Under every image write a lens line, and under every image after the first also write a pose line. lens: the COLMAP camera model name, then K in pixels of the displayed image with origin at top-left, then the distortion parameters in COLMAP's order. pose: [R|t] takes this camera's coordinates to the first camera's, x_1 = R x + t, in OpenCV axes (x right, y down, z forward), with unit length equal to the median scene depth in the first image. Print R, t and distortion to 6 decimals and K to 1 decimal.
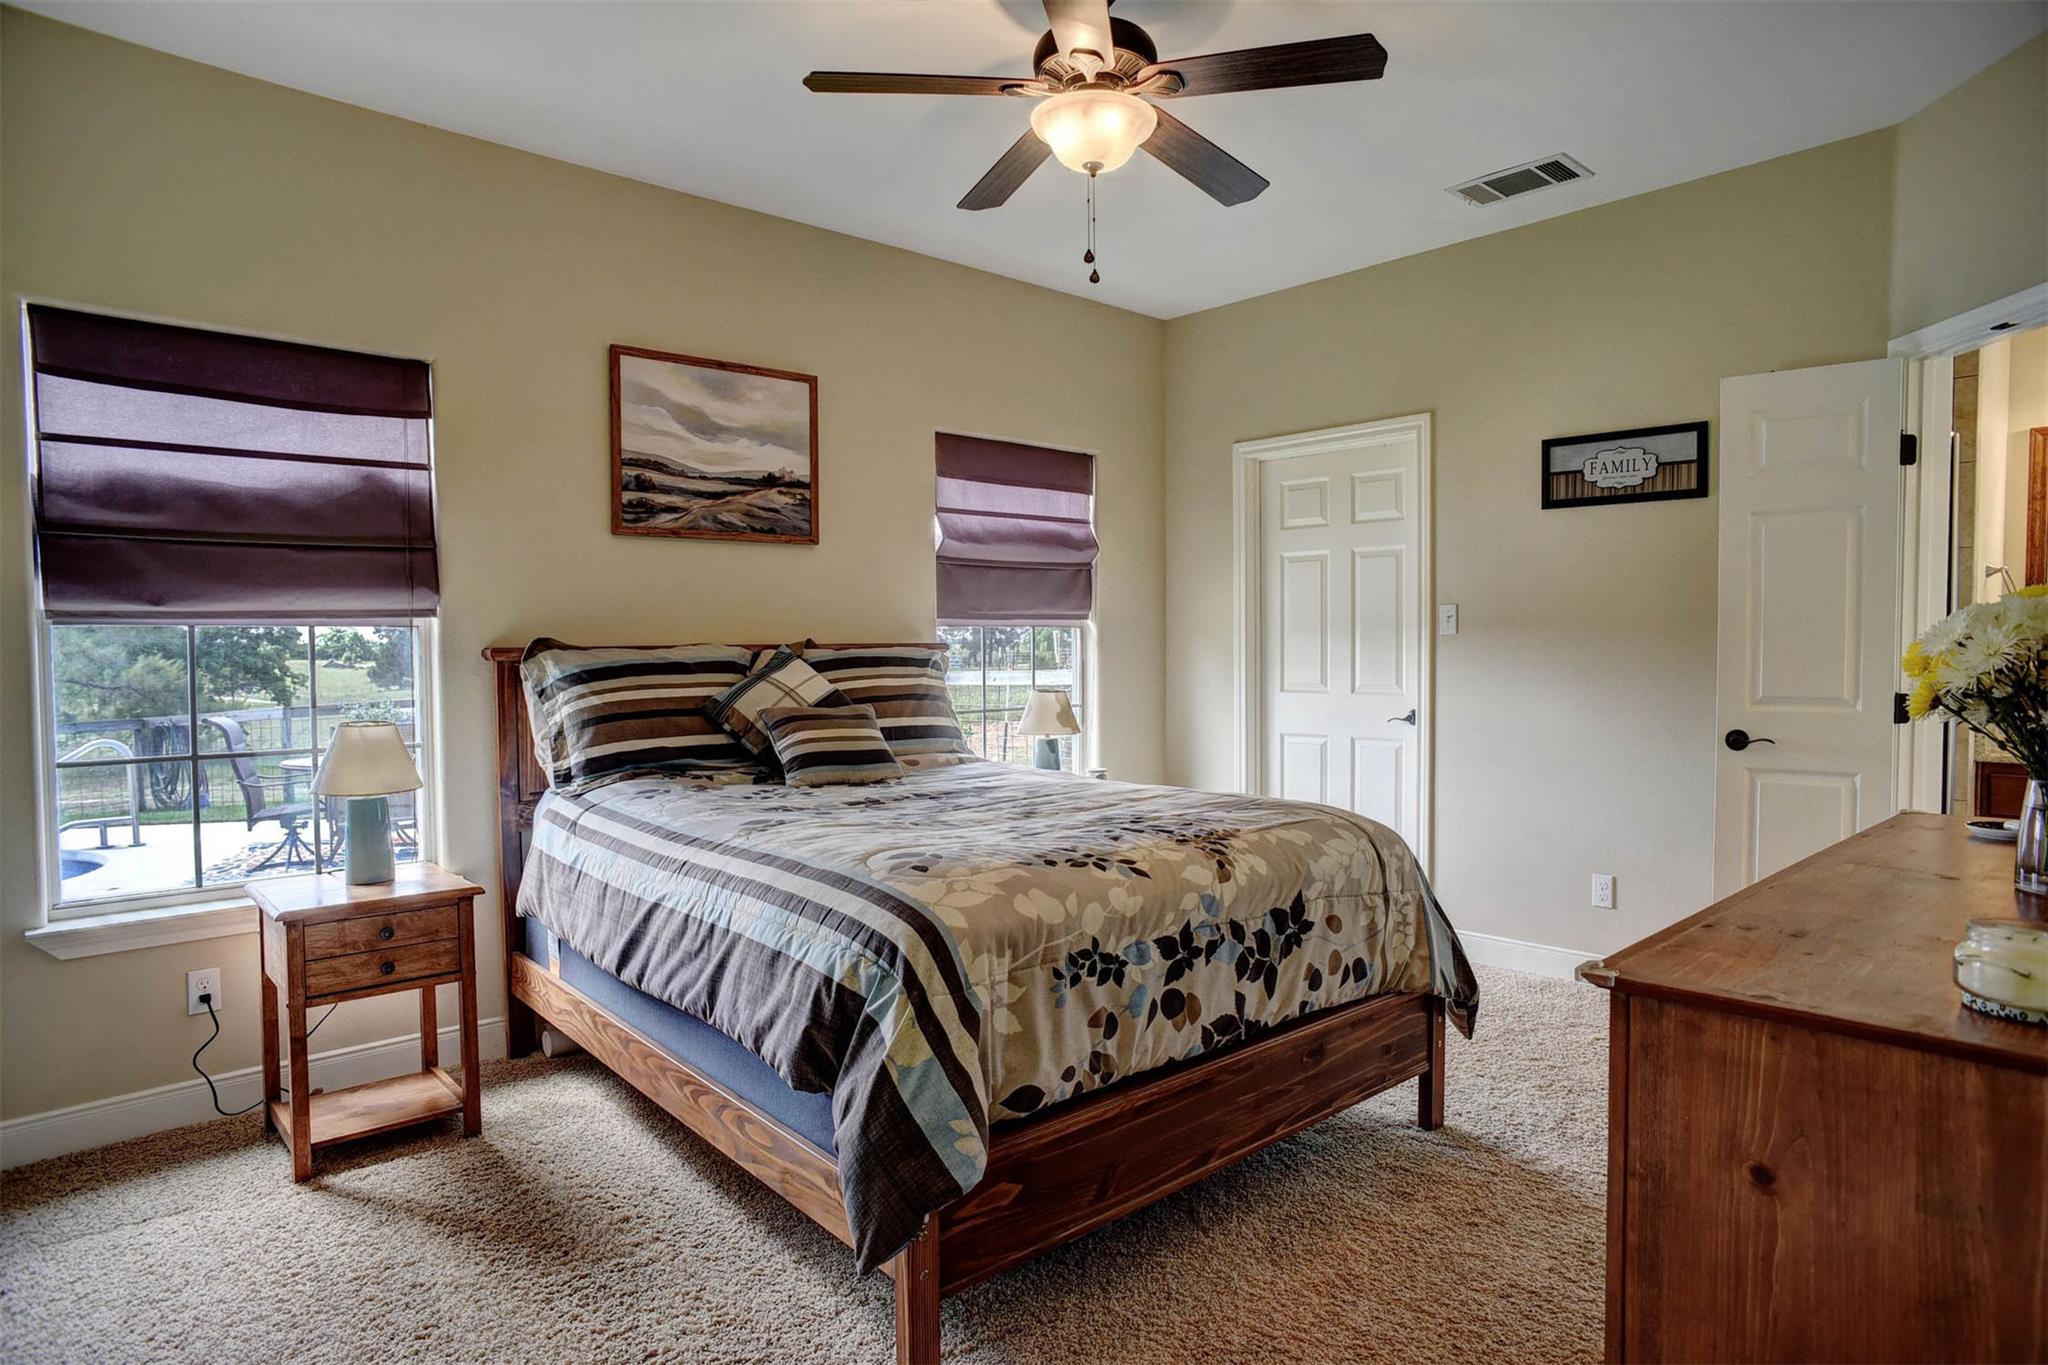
lens RADIAL K [[1180.4, 0, 1028.6], [0, 1180.4, 689.2], [0, 0, 1]] dist [-0.084438, 0.064143]
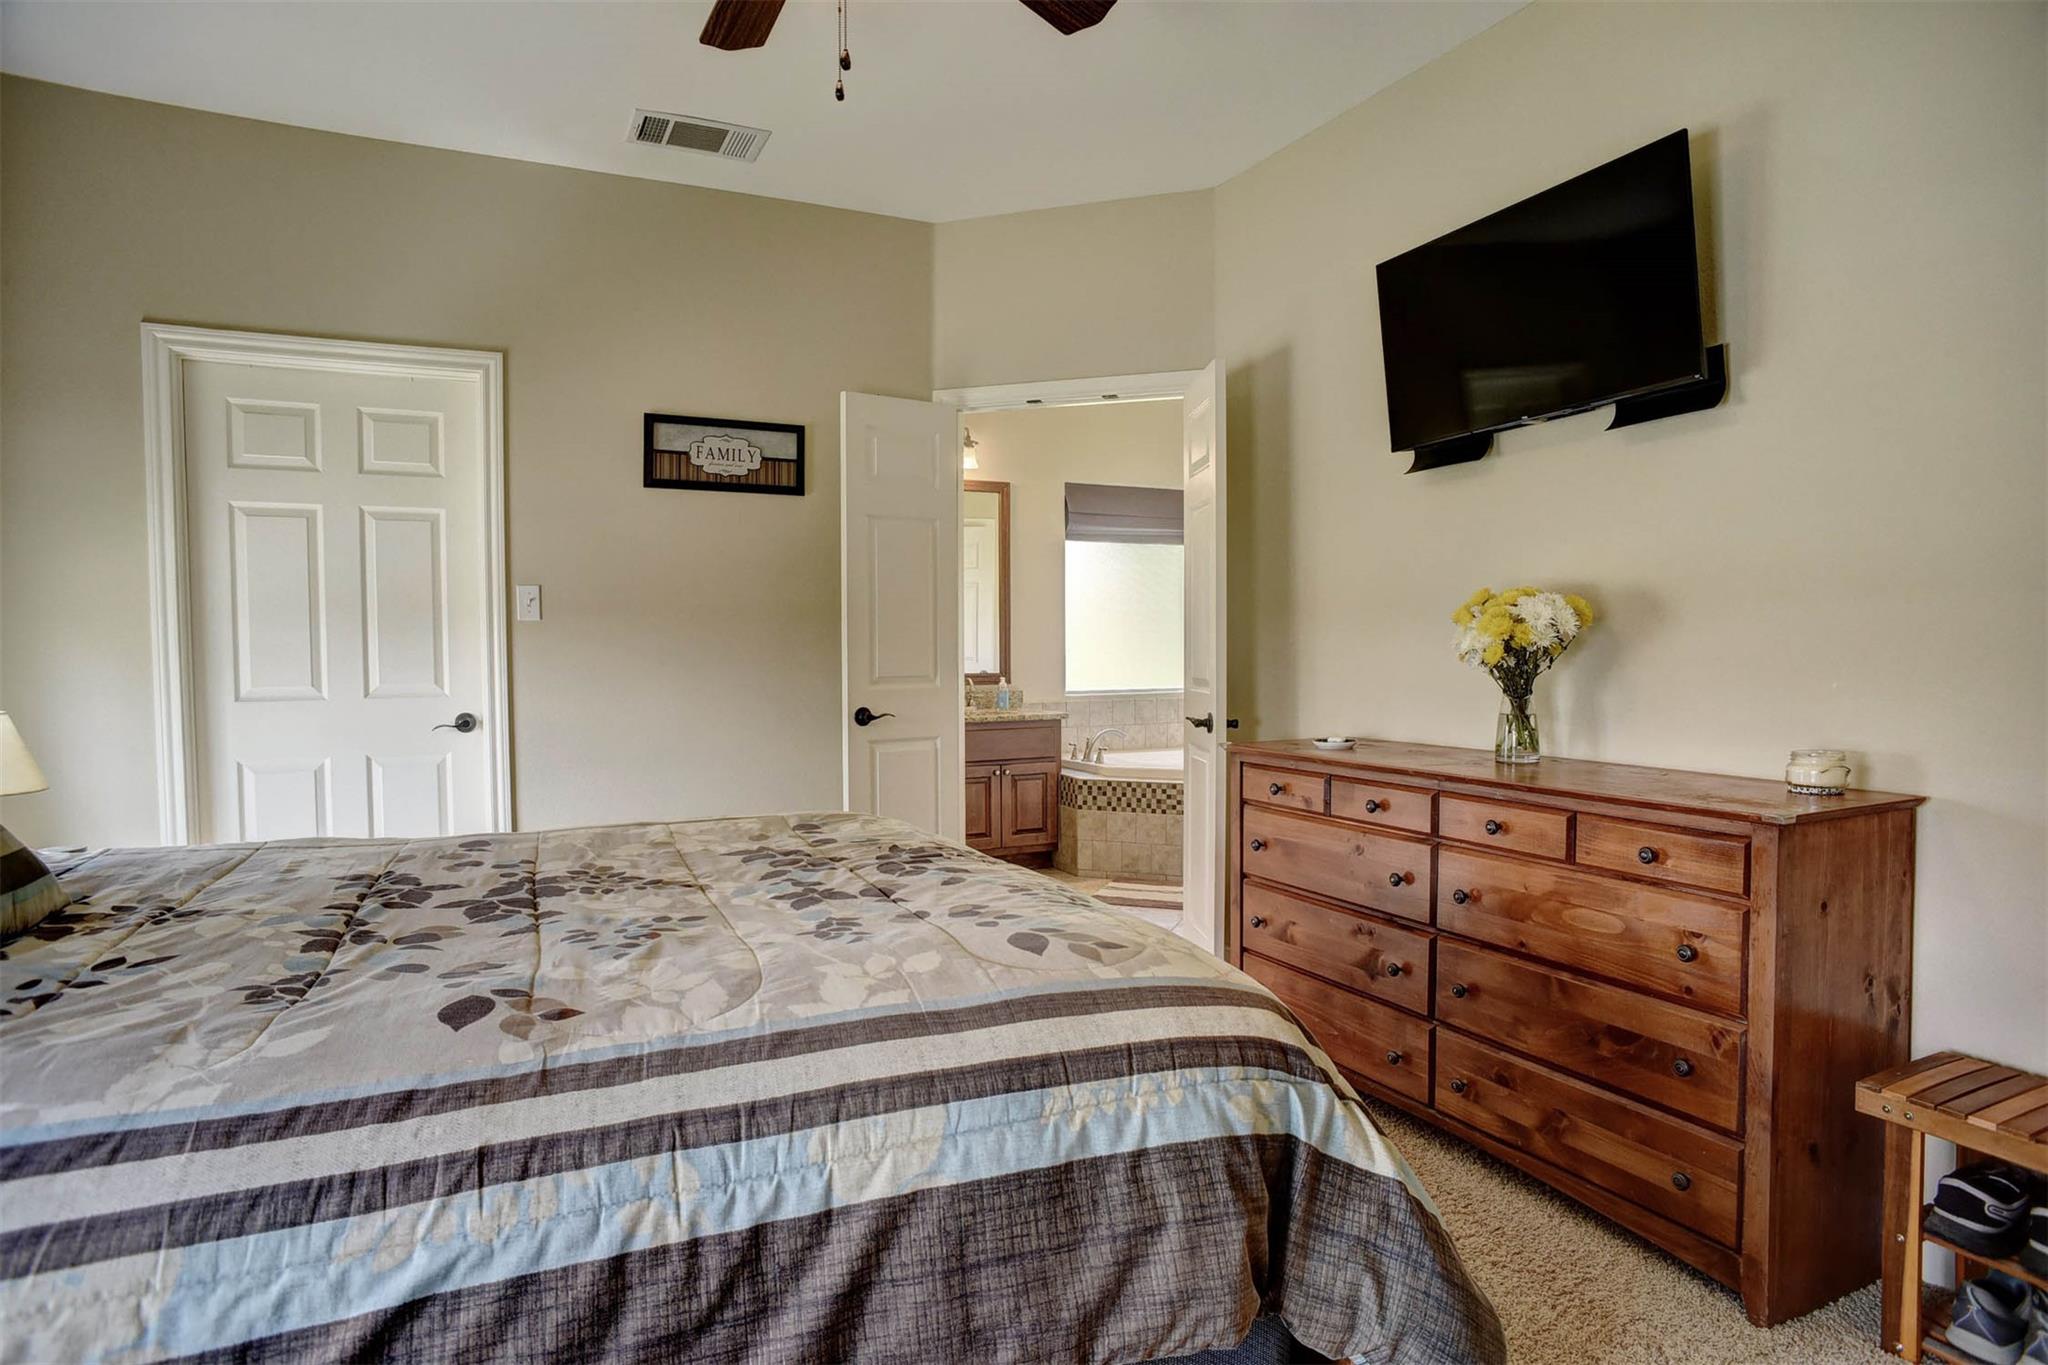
lens RADIAL K [[1180.4, 0, 1028.6], [0, 1180.4, 689.2], [0, 0, 1]] dist [-0.084438, 0.064143]
pose [[0.274749, -0.035271, 0.960869, -0.391530], [0.040596, 0.998861, 0.025058, -0.004206], [-0.960659, 0.032123, 0.275868, 0.466527]]
